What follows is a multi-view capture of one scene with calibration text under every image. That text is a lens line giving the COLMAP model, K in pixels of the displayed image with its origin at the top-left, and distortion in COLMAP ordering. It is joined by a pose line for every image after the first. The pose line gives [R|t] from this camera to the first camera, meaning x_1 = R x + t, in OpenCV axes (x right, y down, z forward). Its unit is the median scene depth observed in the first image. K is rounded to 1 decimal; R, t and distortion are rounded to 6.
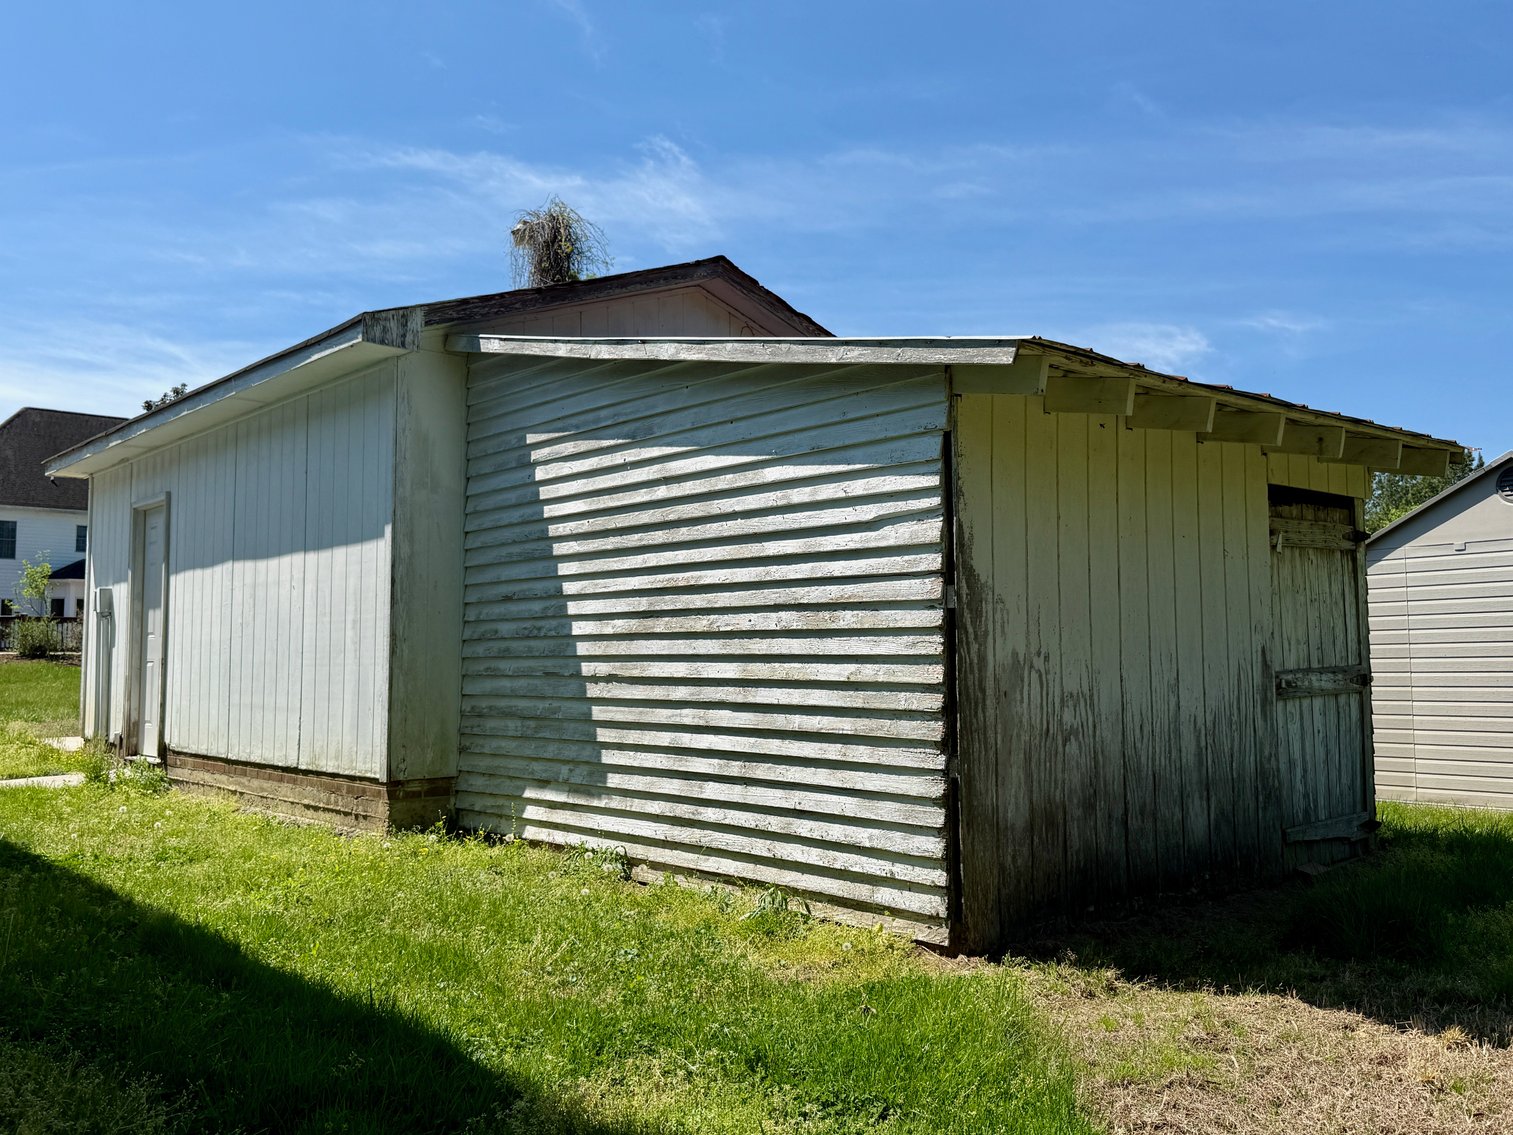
lens RADIAL K [[1326.0, 0, 756.5], [0, 1326.0, 567.5], [0, 0, 1]] dist [0.025348, 0.000676]
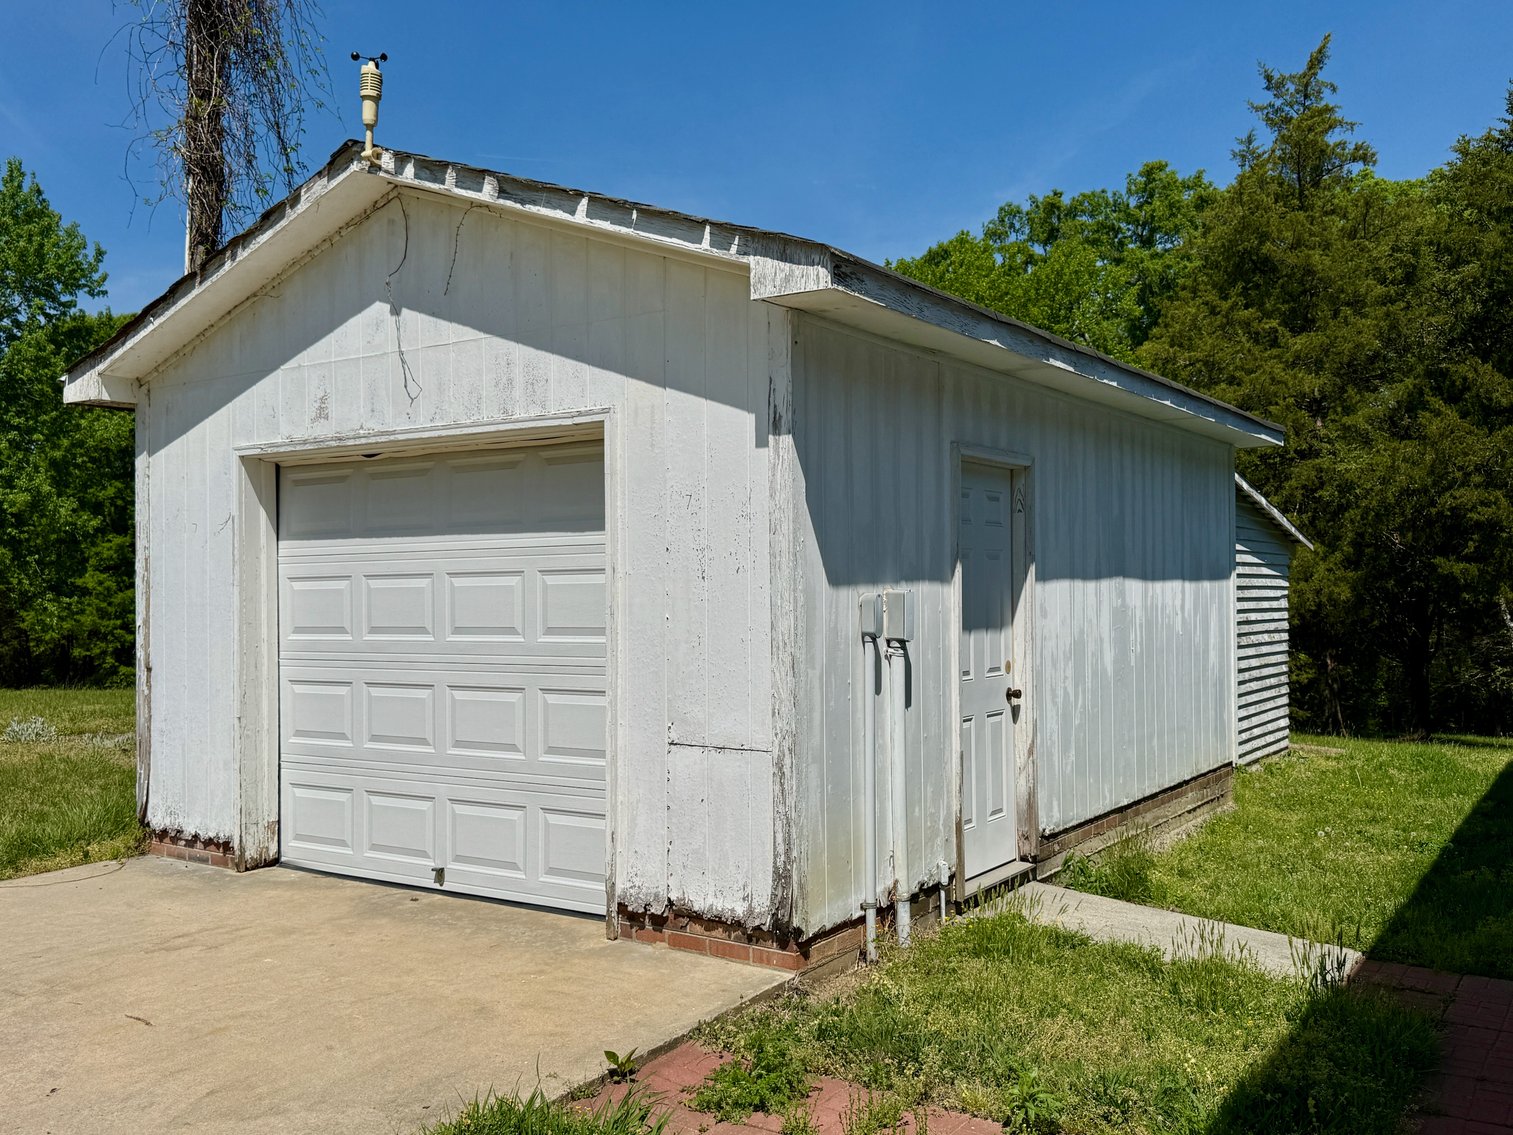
lens RADIAL K [[1326.0, 0, 756.5], [0, 1326.0, 567.5], [0, 0, 1]] dist [0.025348, 0.000676]
pose [[-0.259861, 0.013059, 0.965558, -1.905596], [-0.070157, 0.997011, -0.032366, 0.054353], [-0.963094, -0.076151, -0.258168, 2.378900]]
